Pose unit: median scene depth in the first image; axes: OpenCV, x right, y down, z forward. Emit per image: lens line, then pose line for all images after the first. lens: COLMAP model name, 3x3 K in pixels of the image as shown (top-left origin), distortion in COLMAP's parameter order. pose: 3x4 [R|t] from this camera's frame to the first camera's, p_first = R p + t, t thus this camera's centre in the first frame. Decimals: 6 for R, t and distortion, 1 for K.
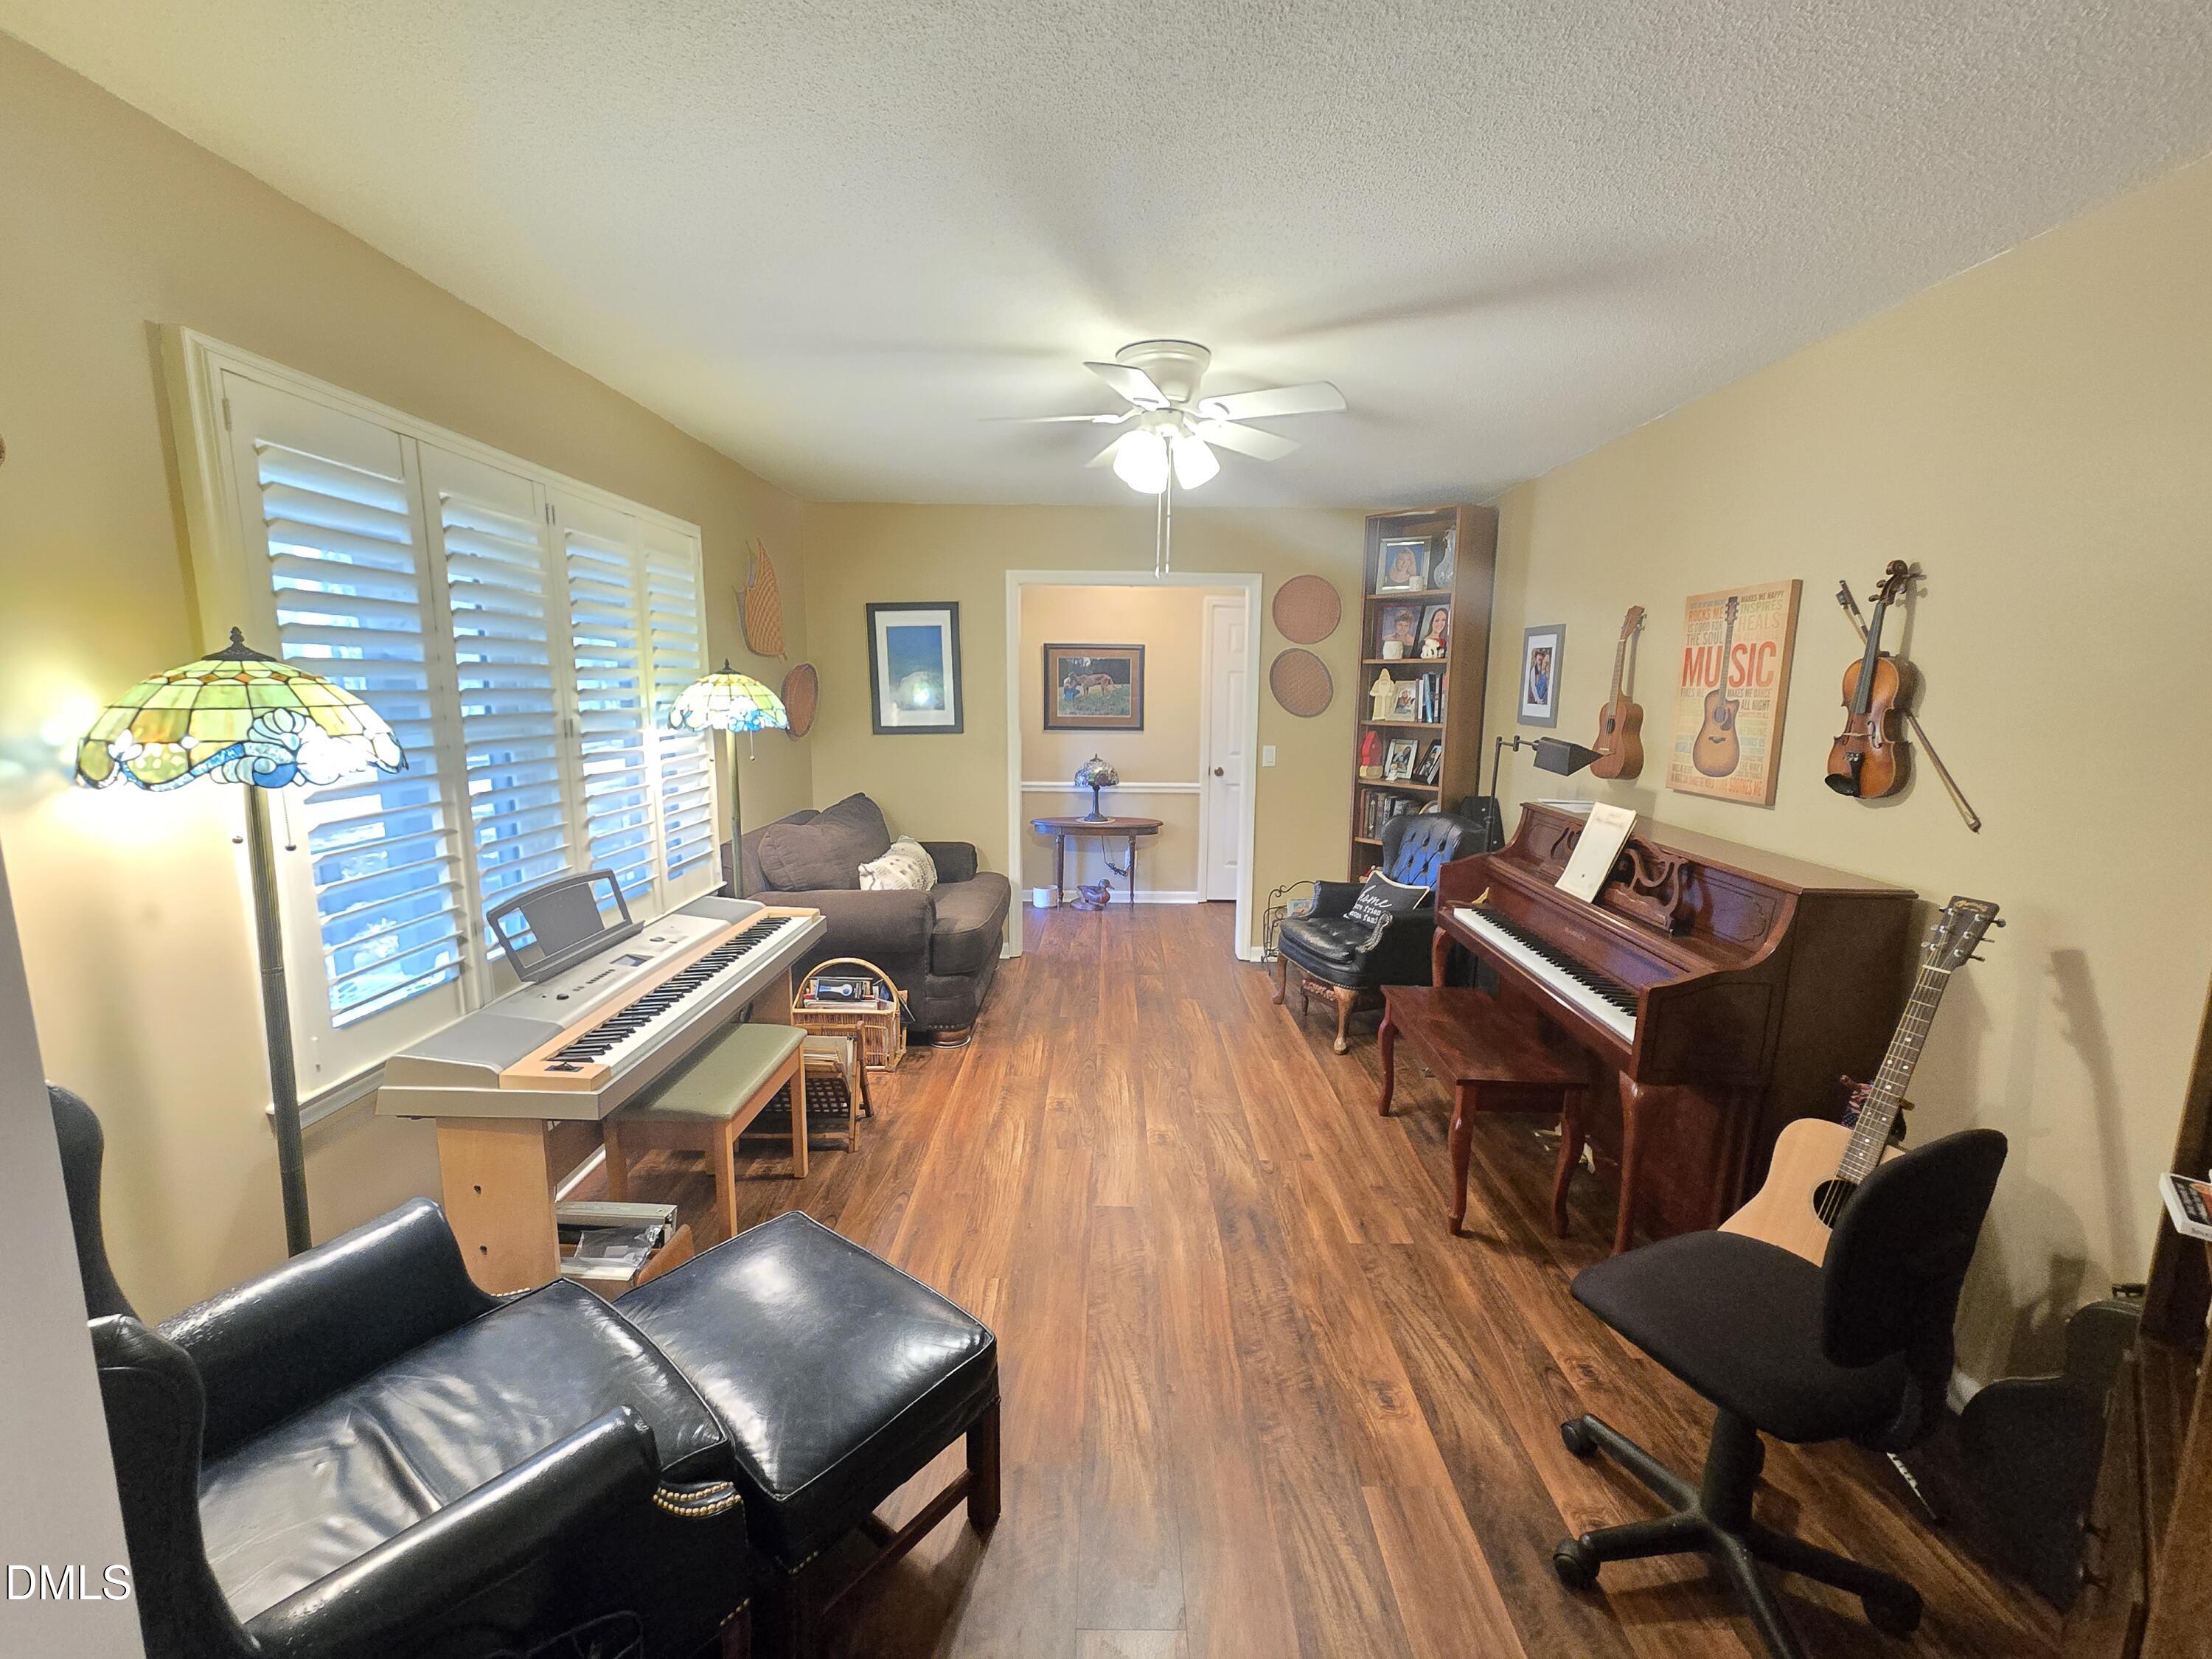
lens RADIAL K [[909.7, 0, 1108.9], [0, 909.7, 830.4], [0, 0, 1]] dist [-0.006948, 0.004259]
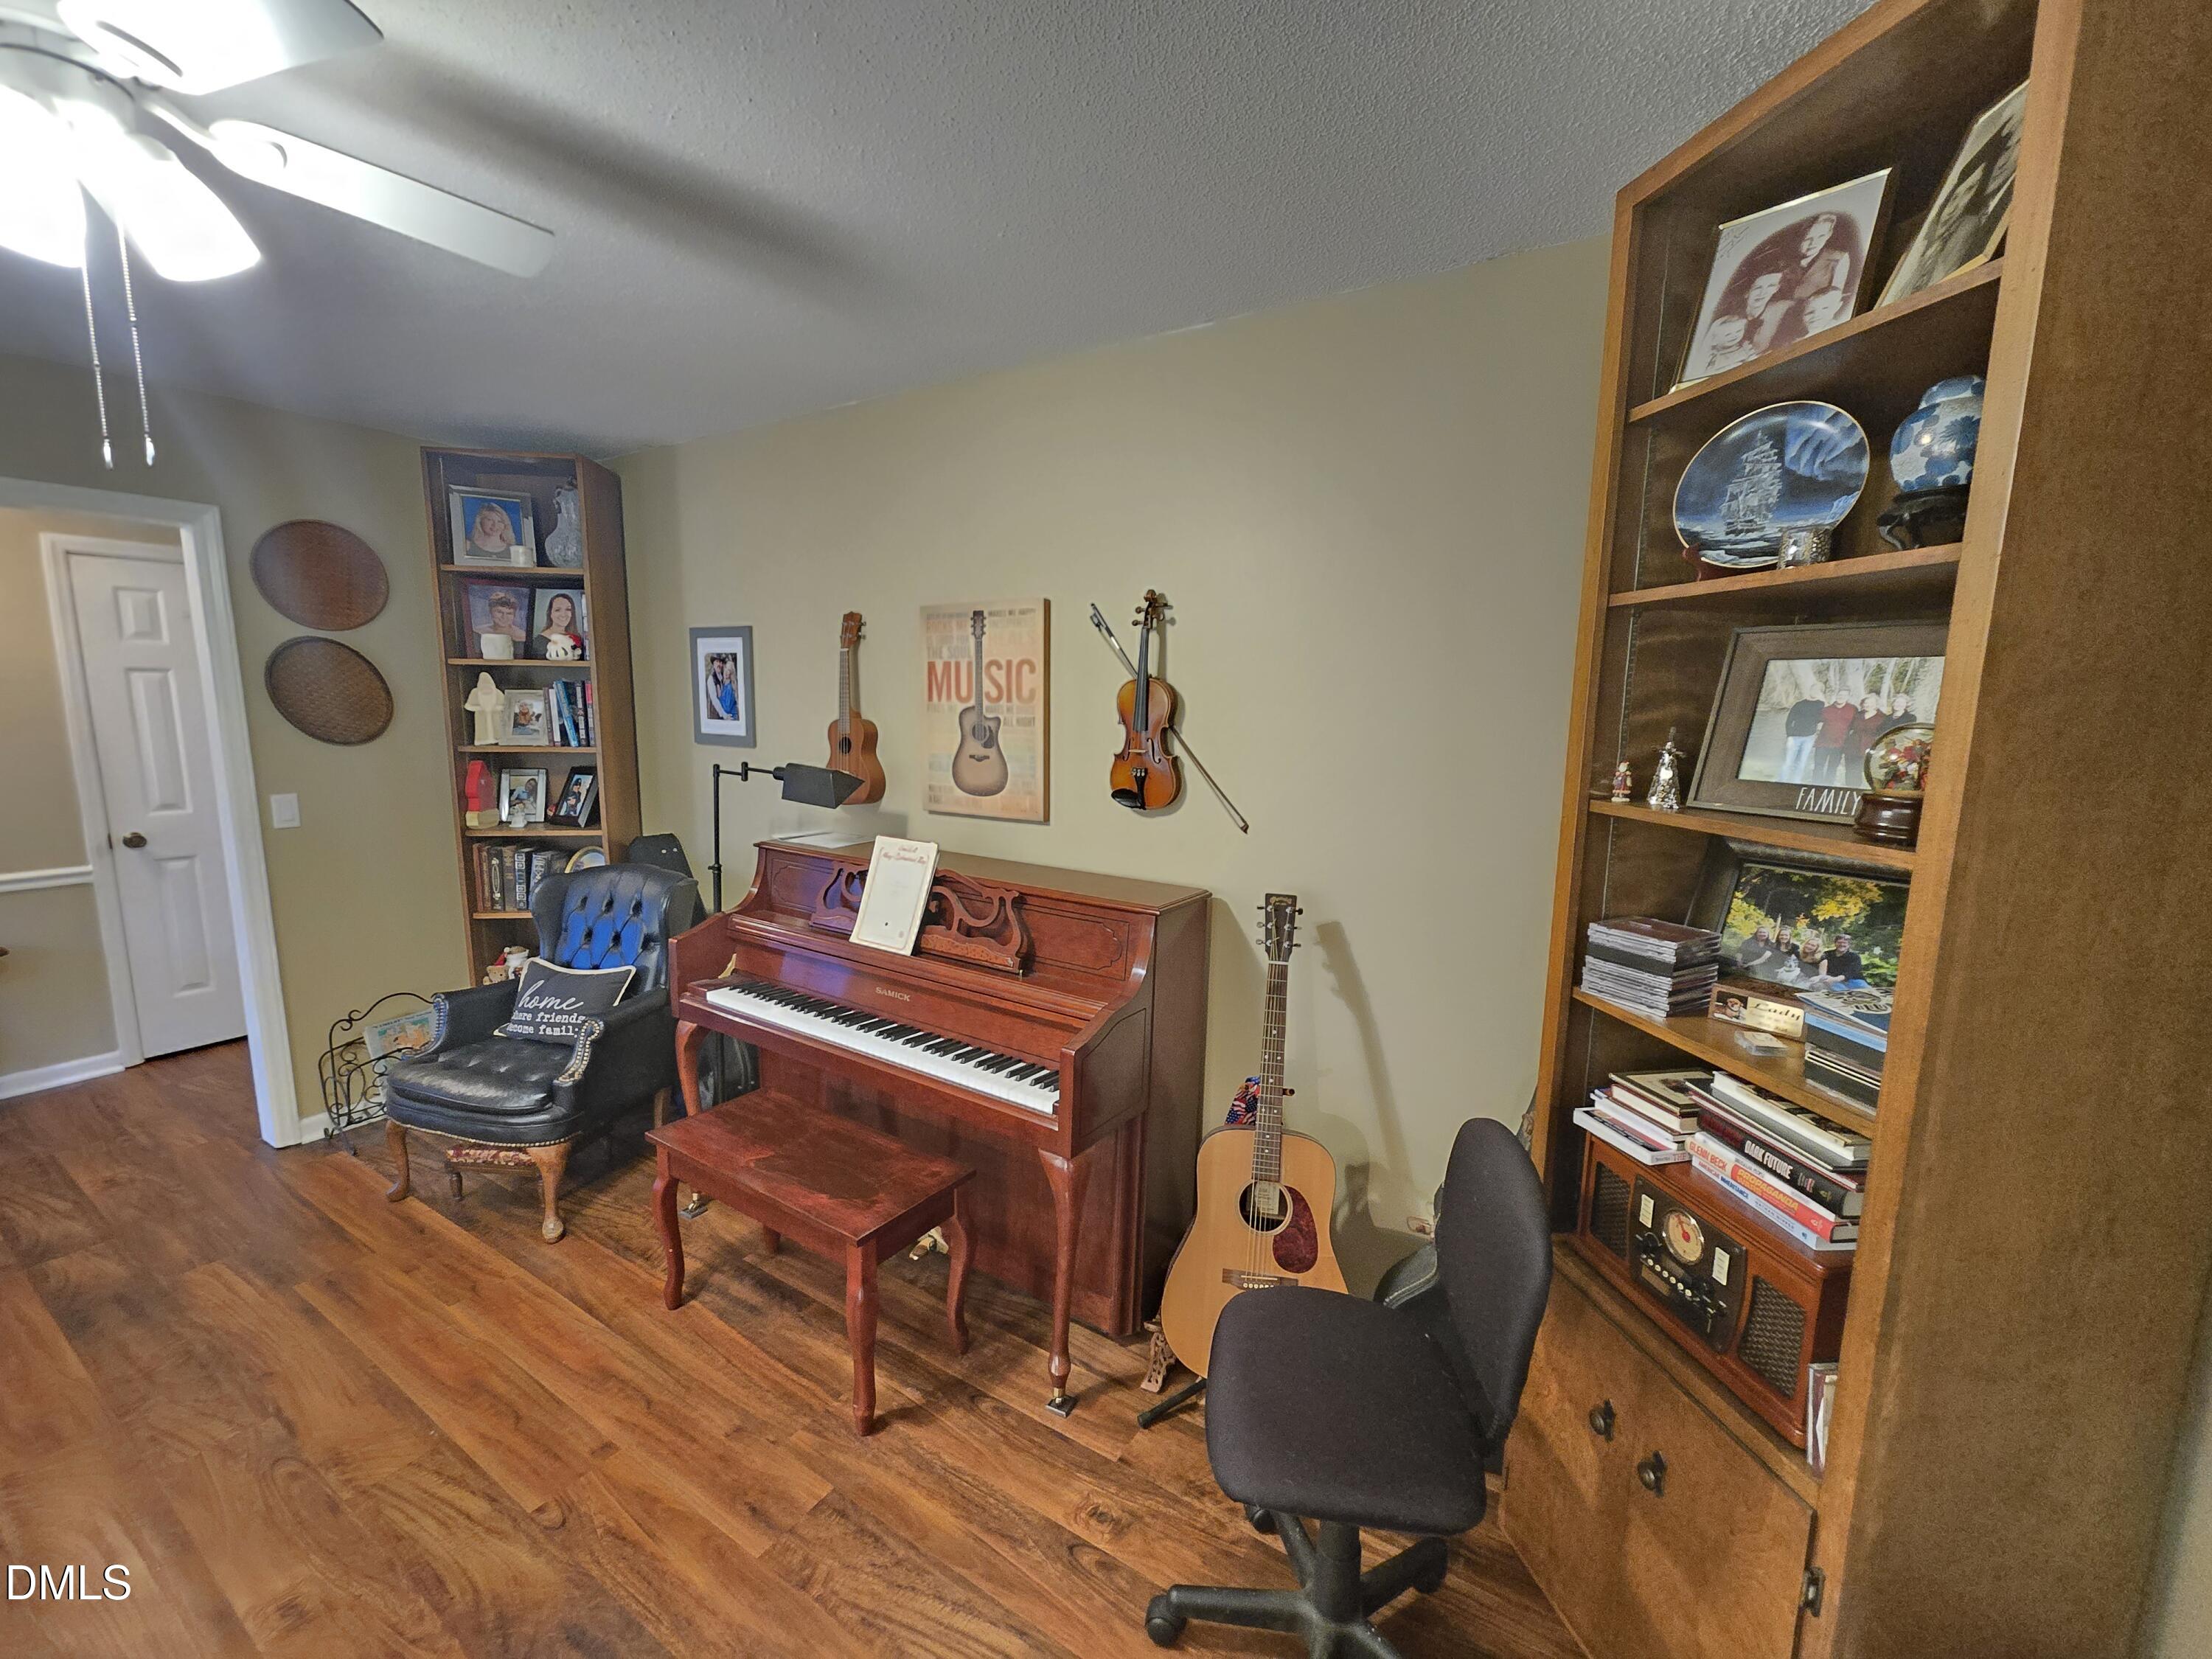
lens RADIAL K [[909.7, 0, 1108.9], [0, 909.7, 830.4], [0, 0, 1]] dist [-0.006948, 0.004259]
pose [[0.533664, -0.126851, 0.836129, -0.062945], [0.126558, 0.989532, 0.069347, -0.062387], [-0.836173, 0.068810, 0.544132, 0.310369]]
